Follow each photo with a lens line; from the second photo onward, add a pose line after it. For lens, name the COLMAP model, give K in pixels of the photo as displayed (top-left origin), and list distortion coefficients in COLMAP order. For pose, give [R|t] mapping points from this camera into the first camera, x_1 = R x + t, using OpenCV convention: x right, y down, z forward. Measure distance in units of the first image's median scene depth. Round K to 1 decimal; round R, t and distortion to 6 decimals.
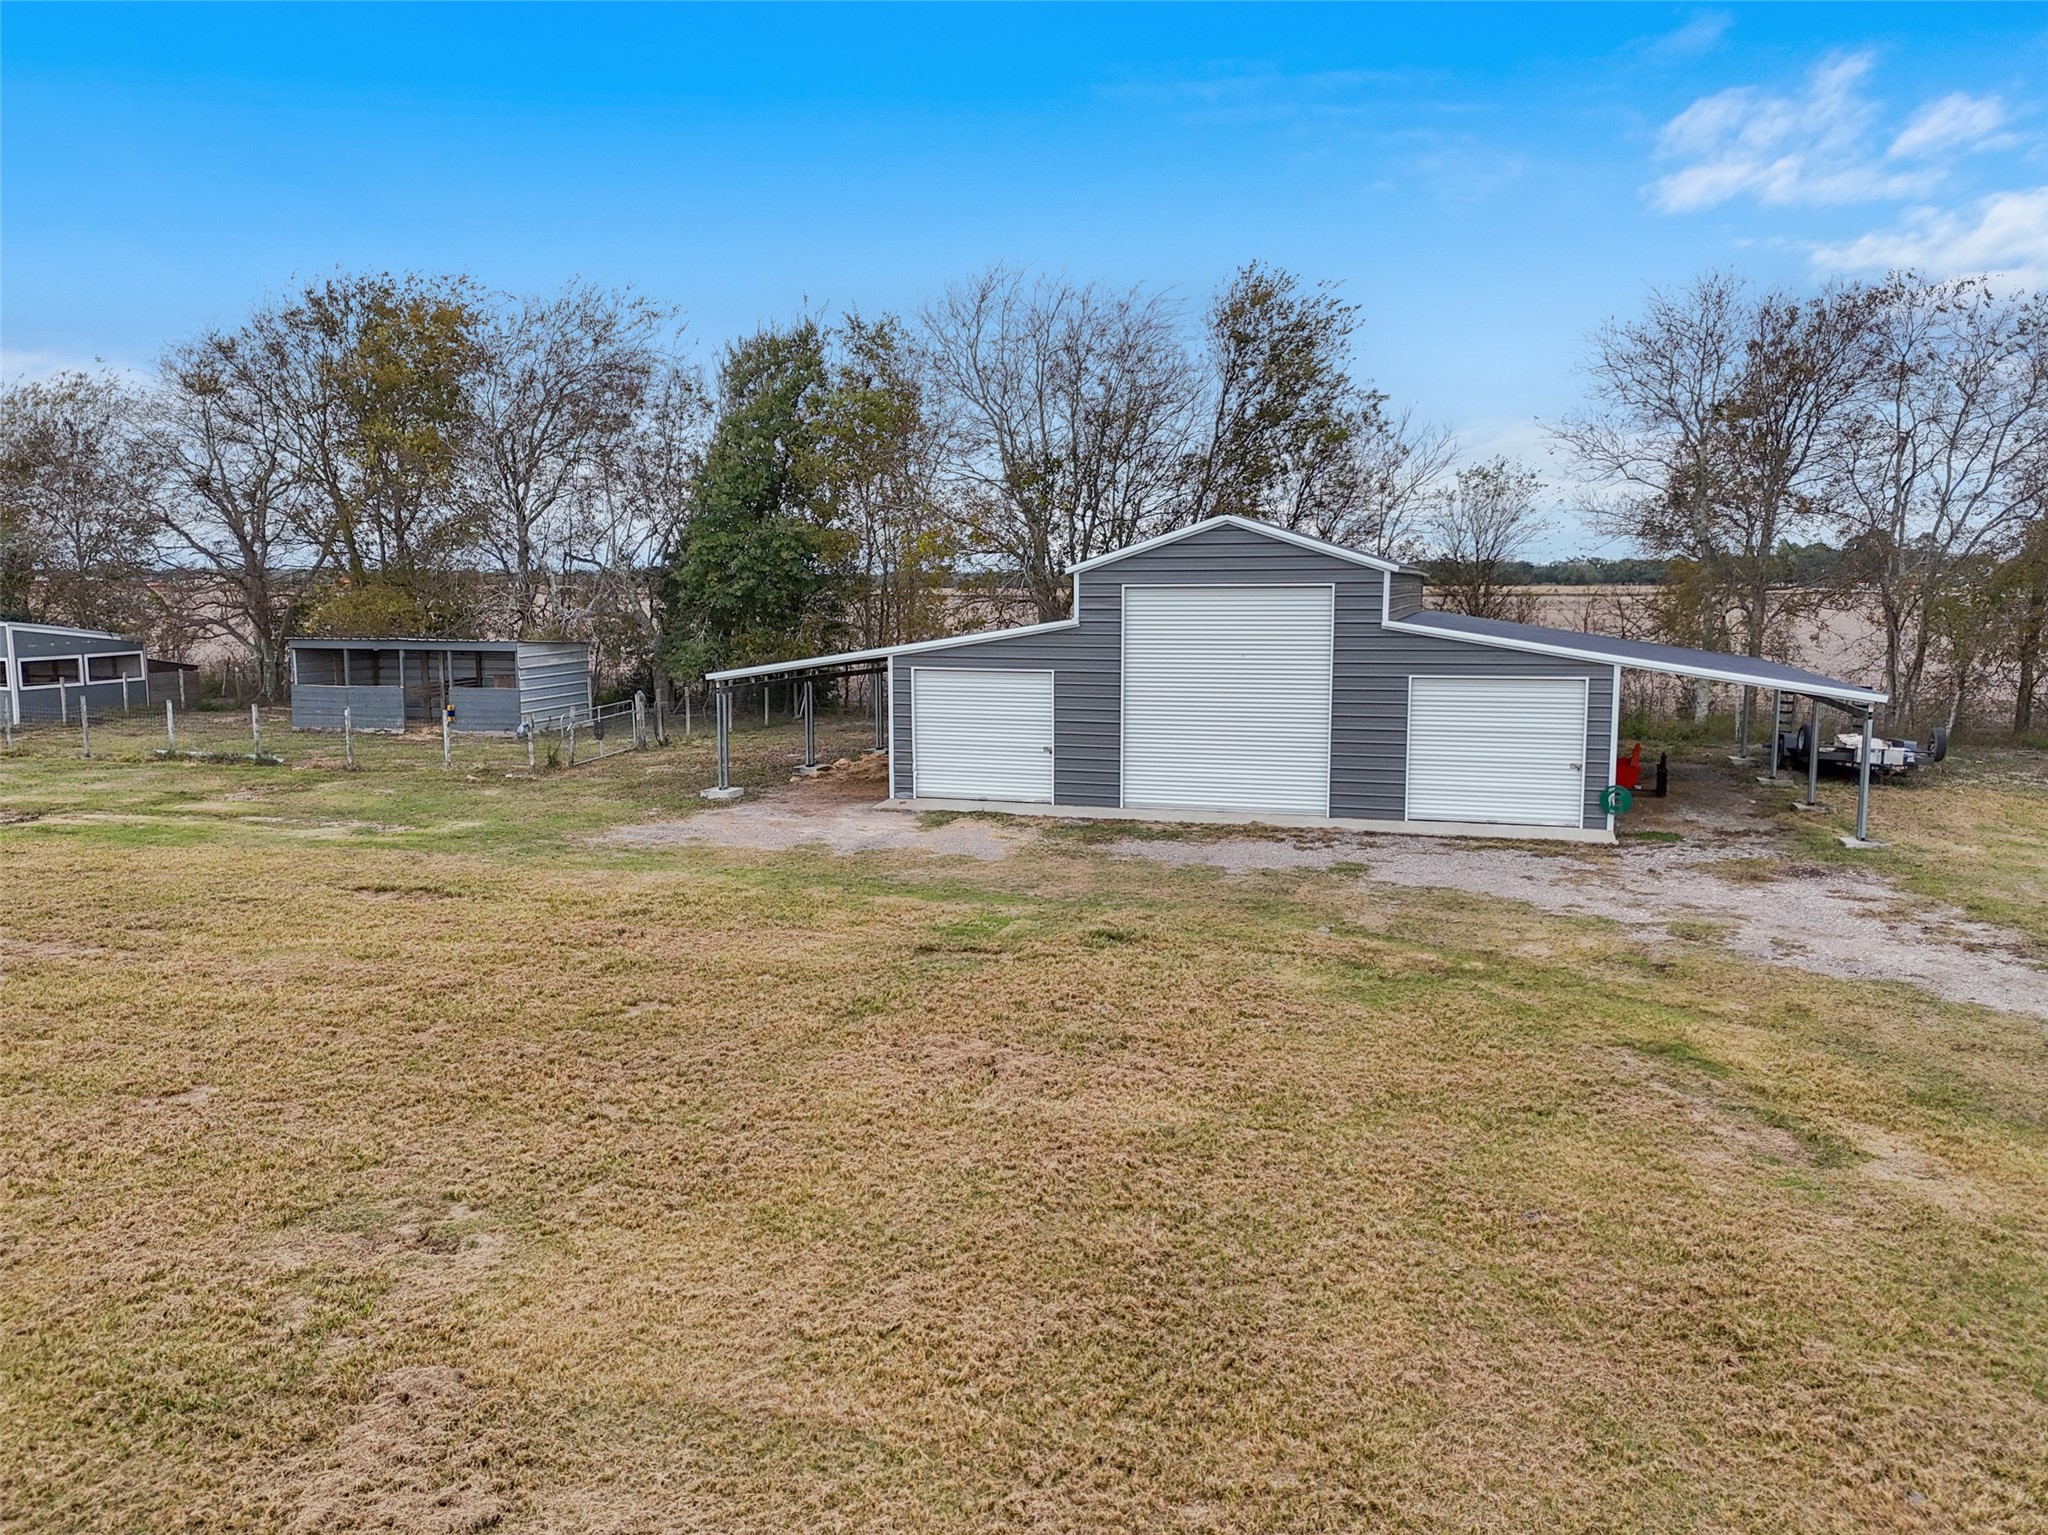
lens RADIAL K [[1510.4, 0, 1024.0], [0, 1510.4, 767.5], [0, 0, 1]] dist [0.120467, -0.137721]
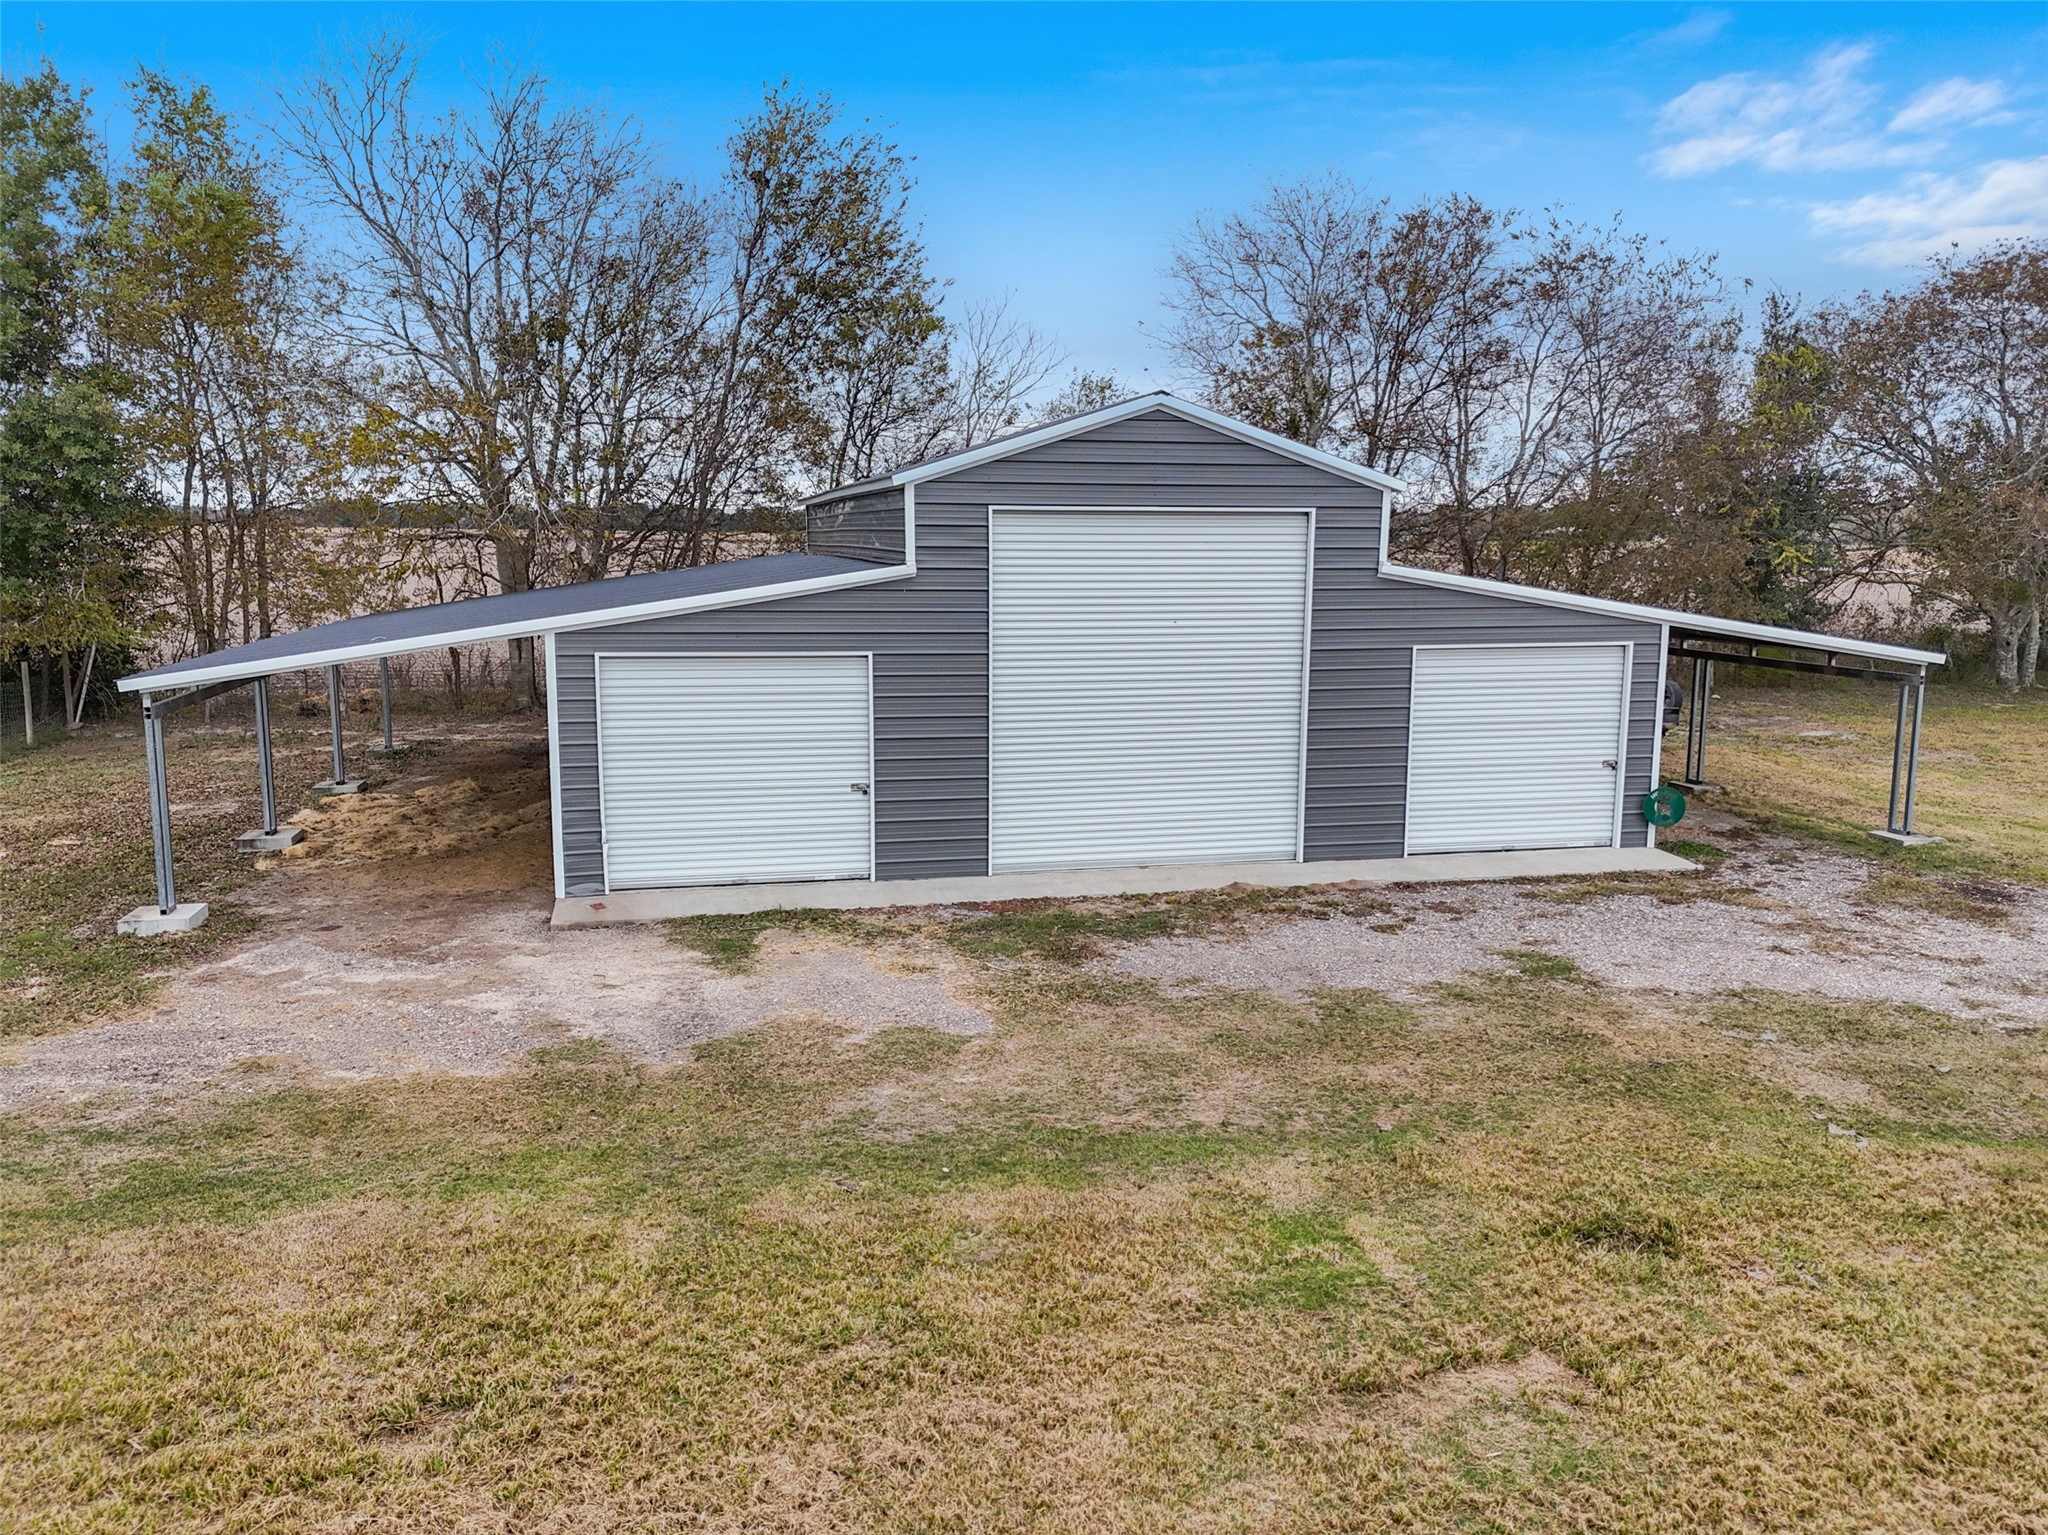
lens RADIAL K [[1496.2, 0, 1027.8], [0, 1496.2, 750.1], [0, 0, 1]] dist [0.077091, -0.053289]
pose [[0.866027, -0.067545, 0.495414, -0.216939], [0.052940, 0.997651, 0.043476, -0.048868], [-0.497187, -0.011424, 0.867568, 0.470075]]
